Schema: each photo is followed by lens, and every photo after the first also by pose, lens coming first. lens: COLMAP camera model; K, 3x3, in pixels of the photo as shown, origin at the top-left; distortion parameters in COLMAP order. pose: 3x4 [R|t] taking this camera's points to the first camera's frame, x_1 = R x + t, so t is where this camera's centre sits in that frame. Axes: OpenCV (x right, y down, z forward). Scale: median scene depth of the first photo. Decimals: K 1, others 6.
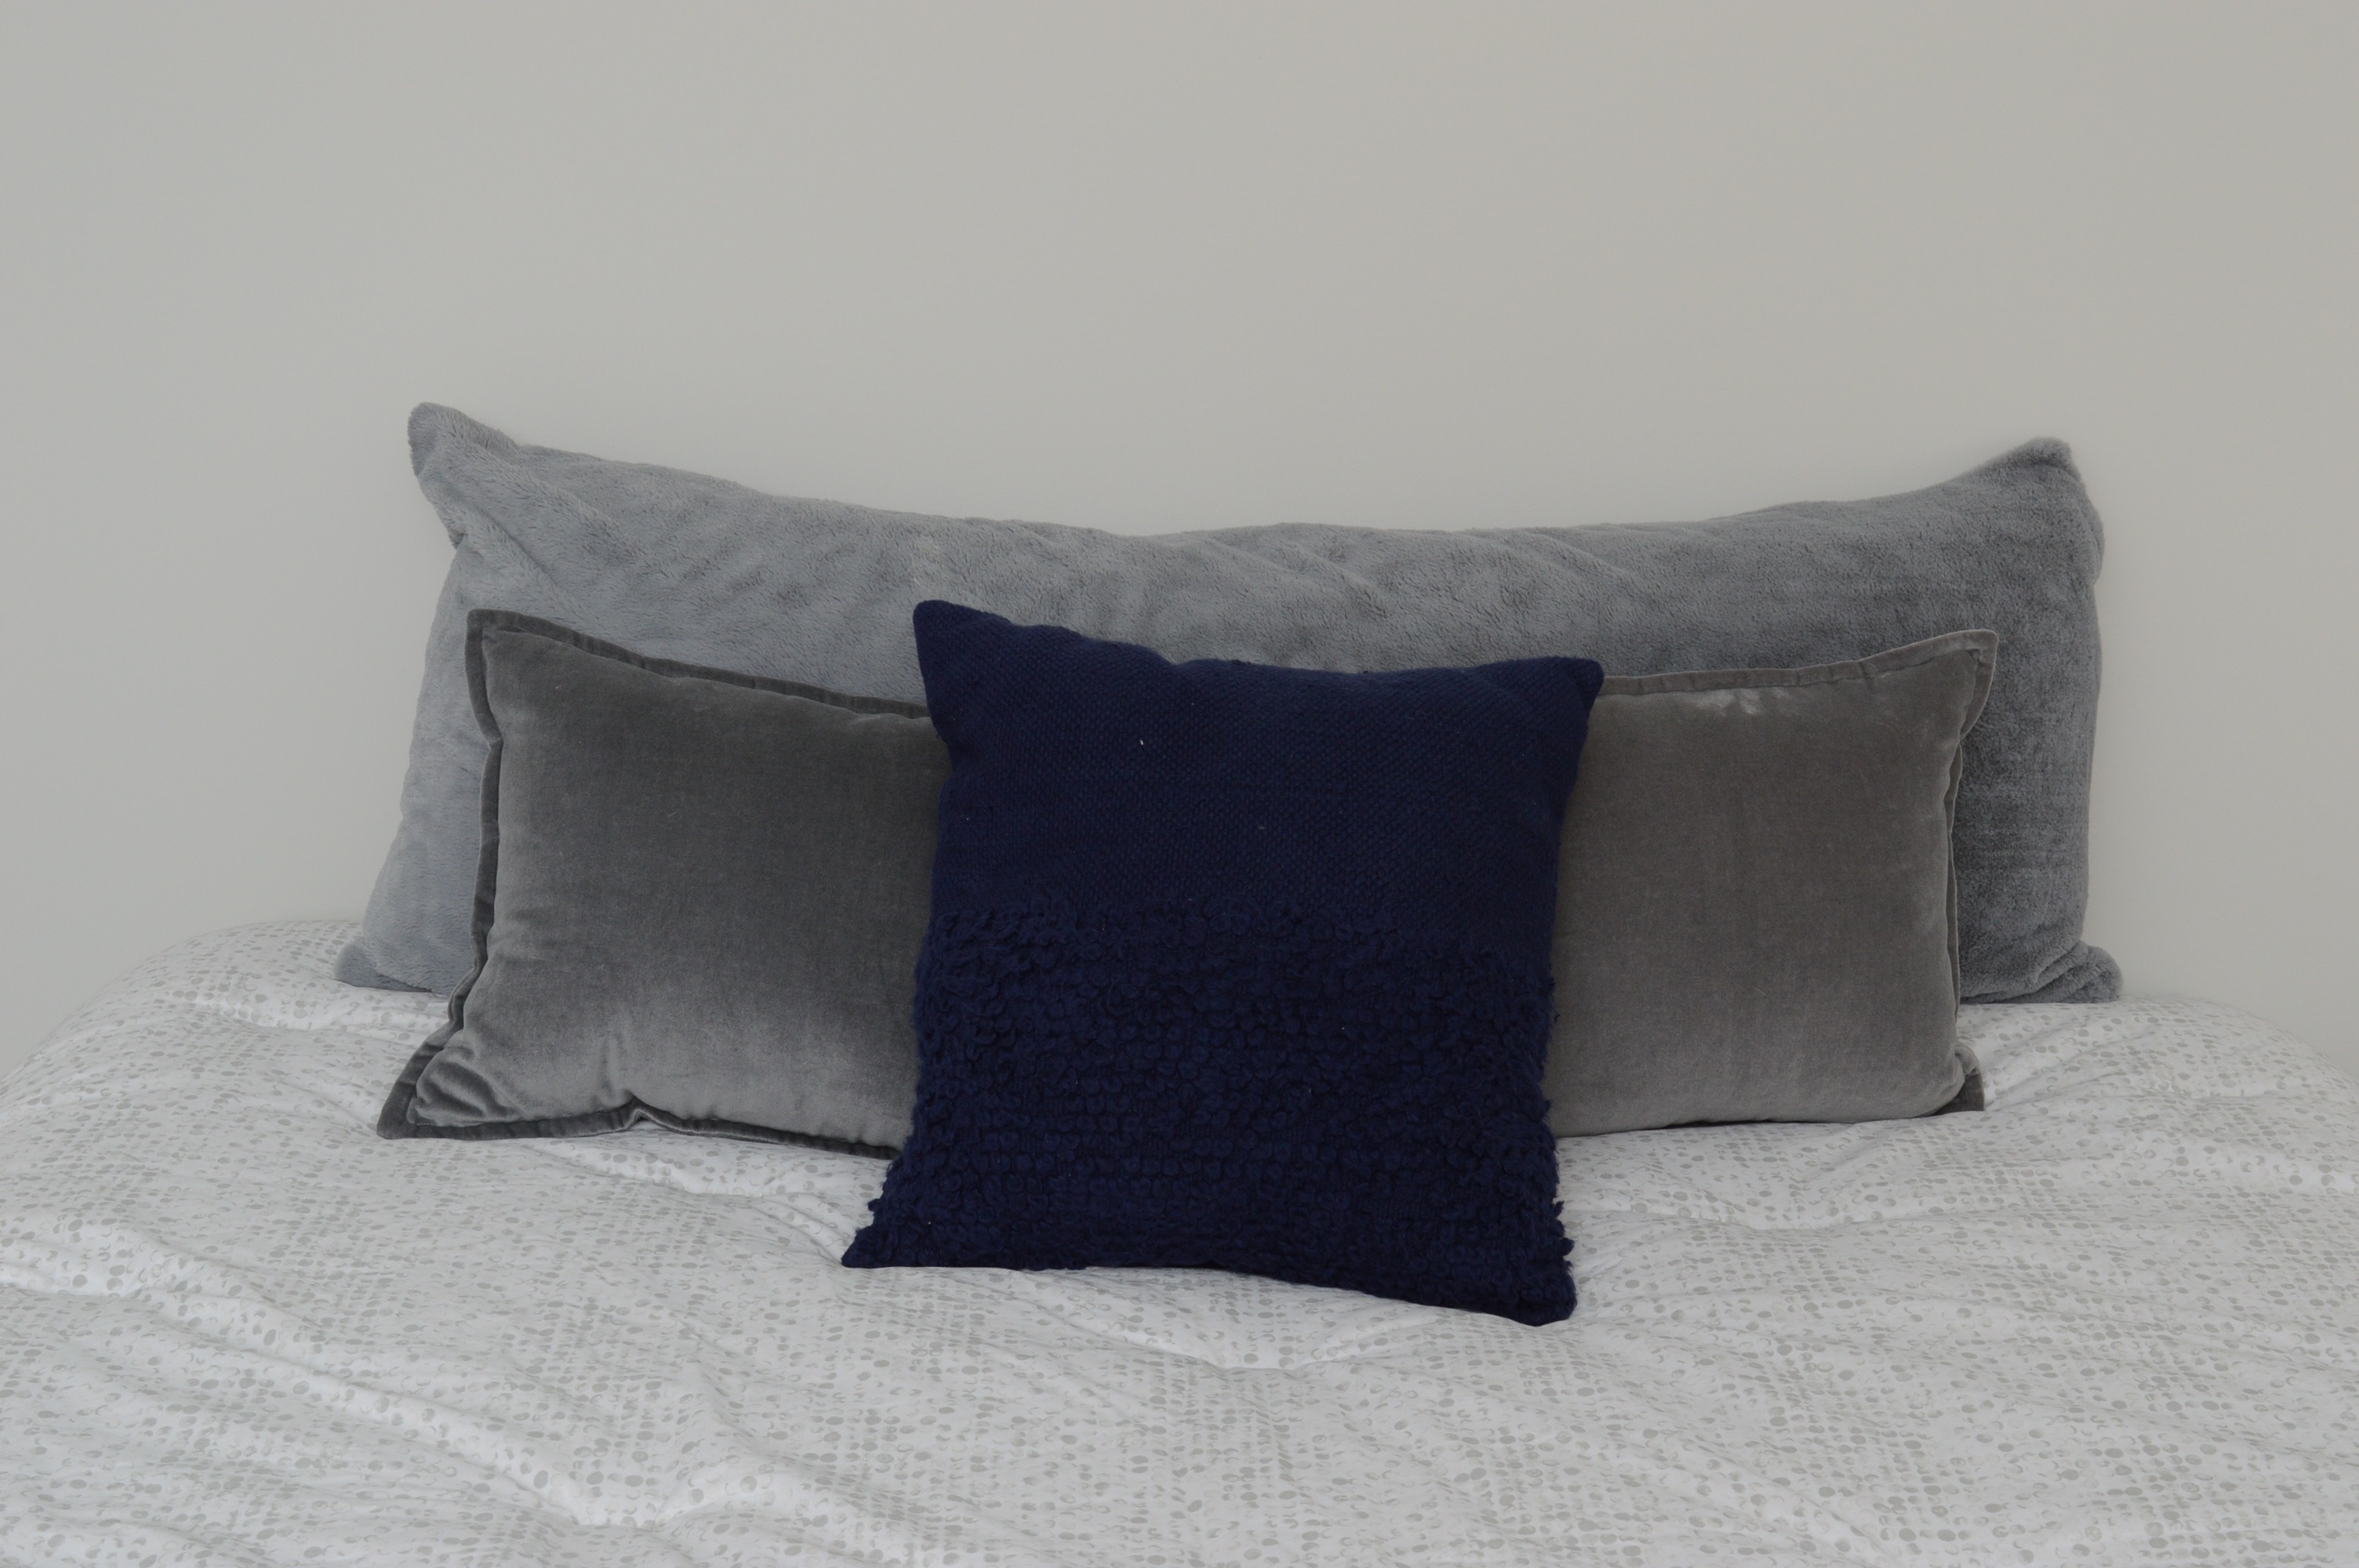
lens RADIAL K [[3392.6, 0, 1227.4], [0, 3392.6, 804.1], [0, 0, 1]] dist [-0.055207, 0.000000]
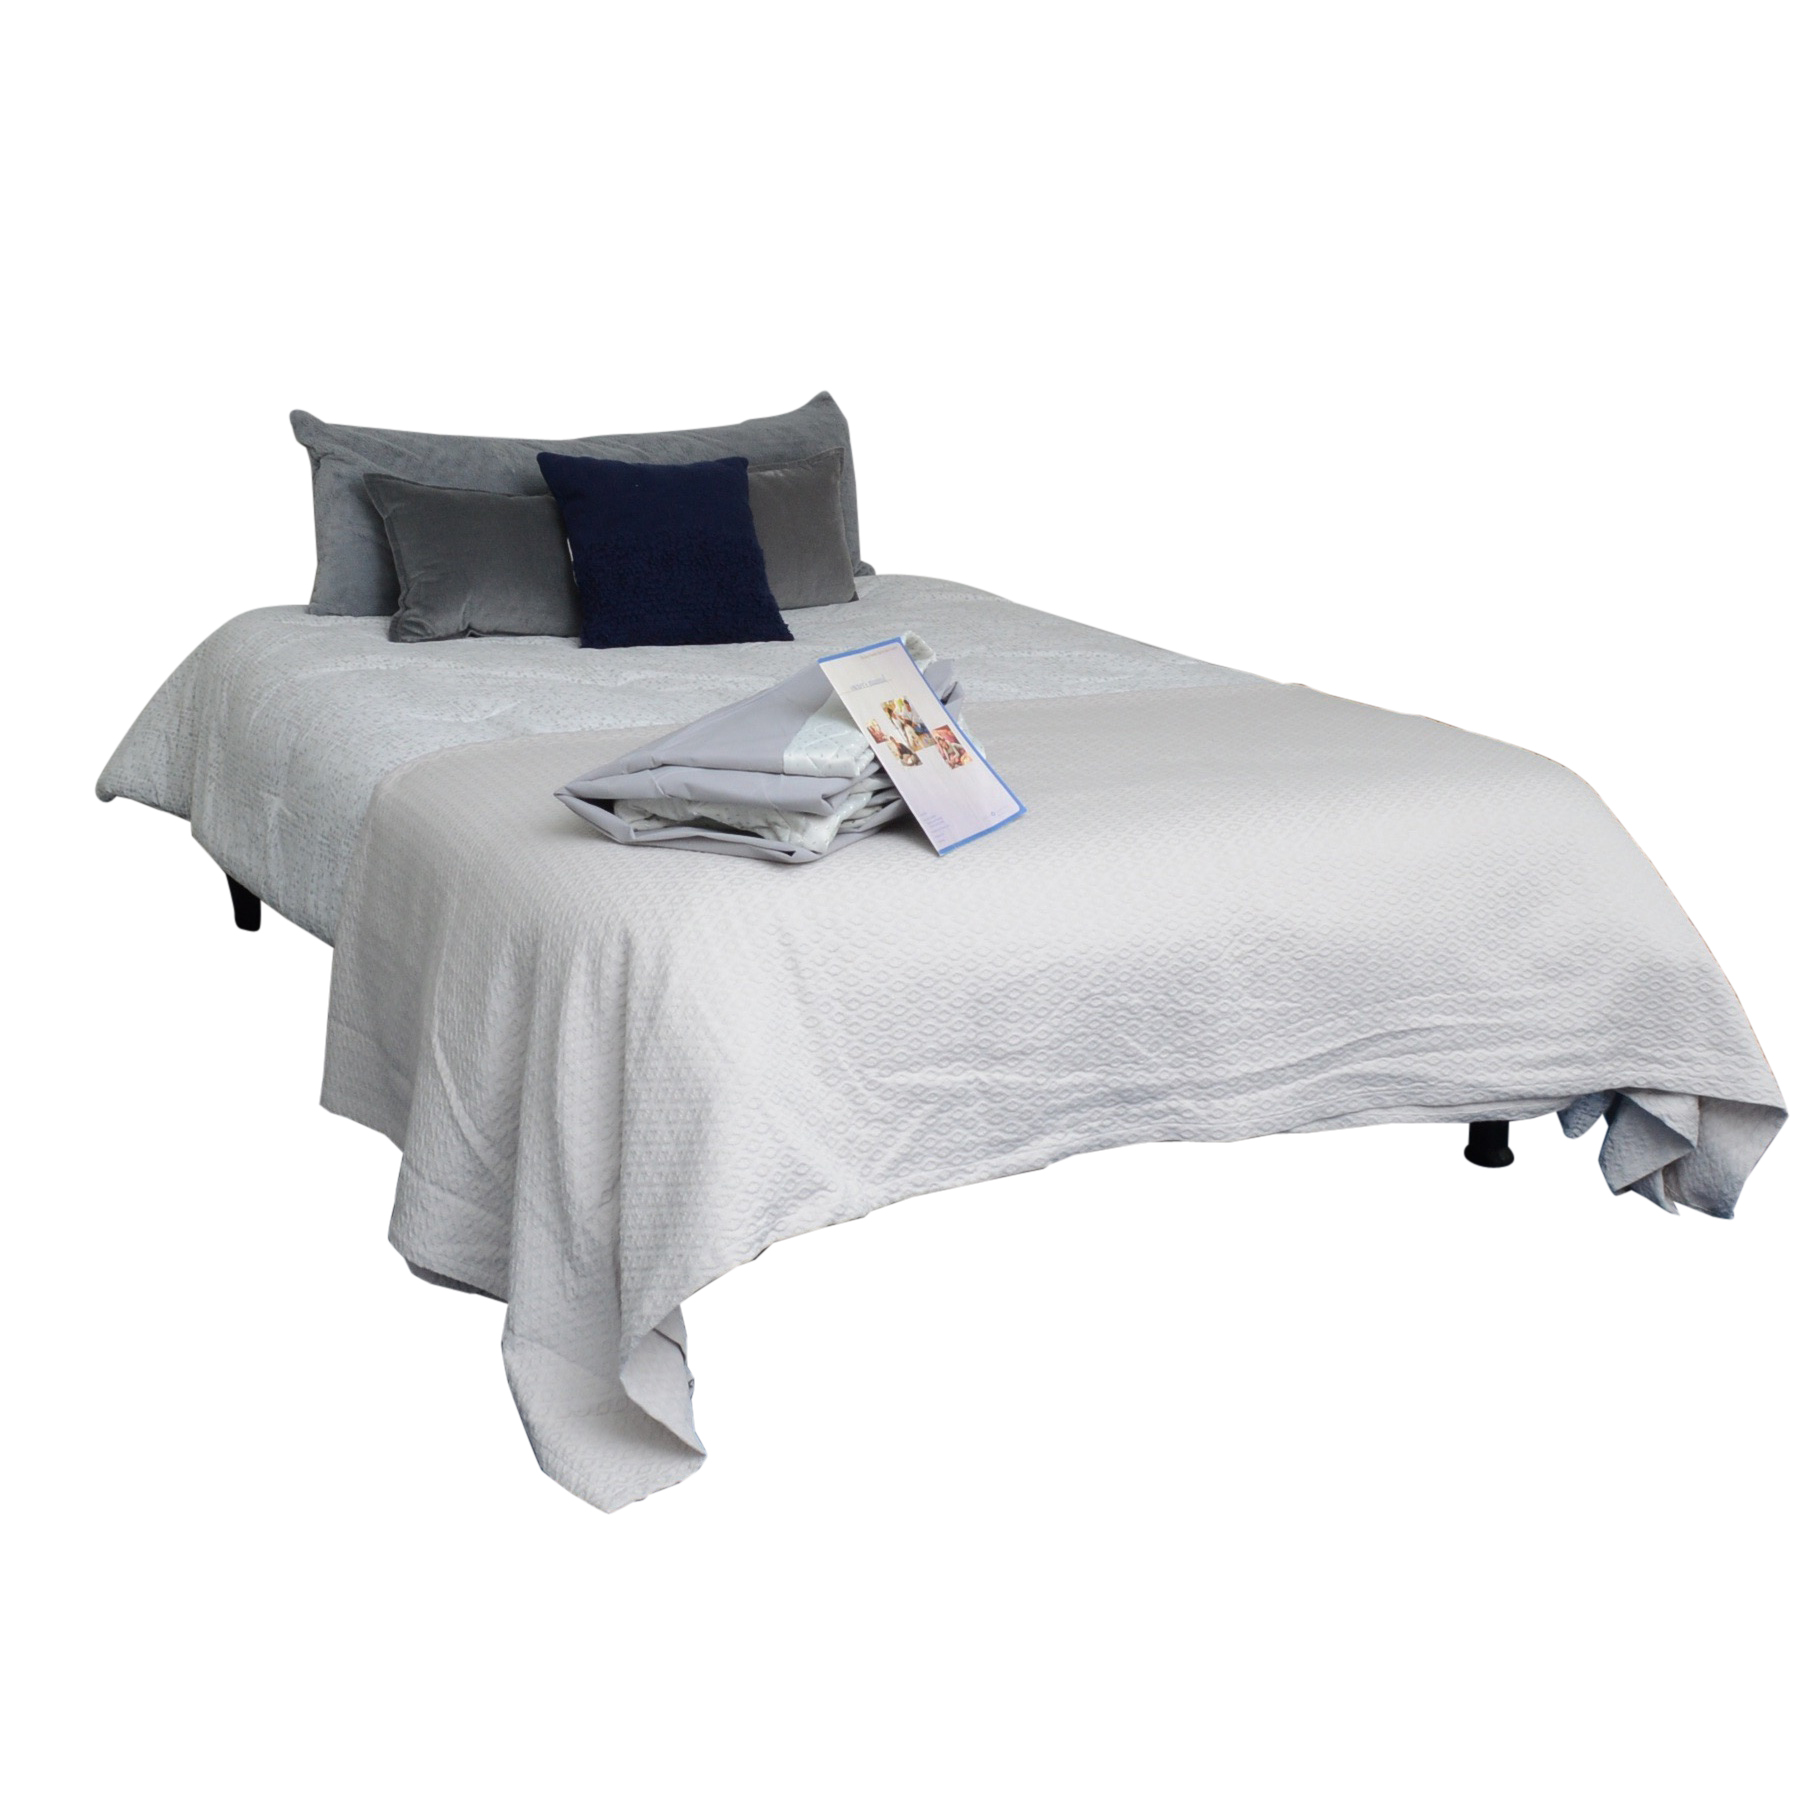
lens RADIAL K [[2370.7, 0, 901.6], [0, 2370.7, 902.3], [0, 0, 1]] dist [-0.095524, 0.000000]
pose [[0.891392, -0.147016, 0.428726, -0.728913], [0.130661, 0.989125, 0.067519, 0.226242], [-0.433990, -0.004168, 0.900908, -0.982862]]
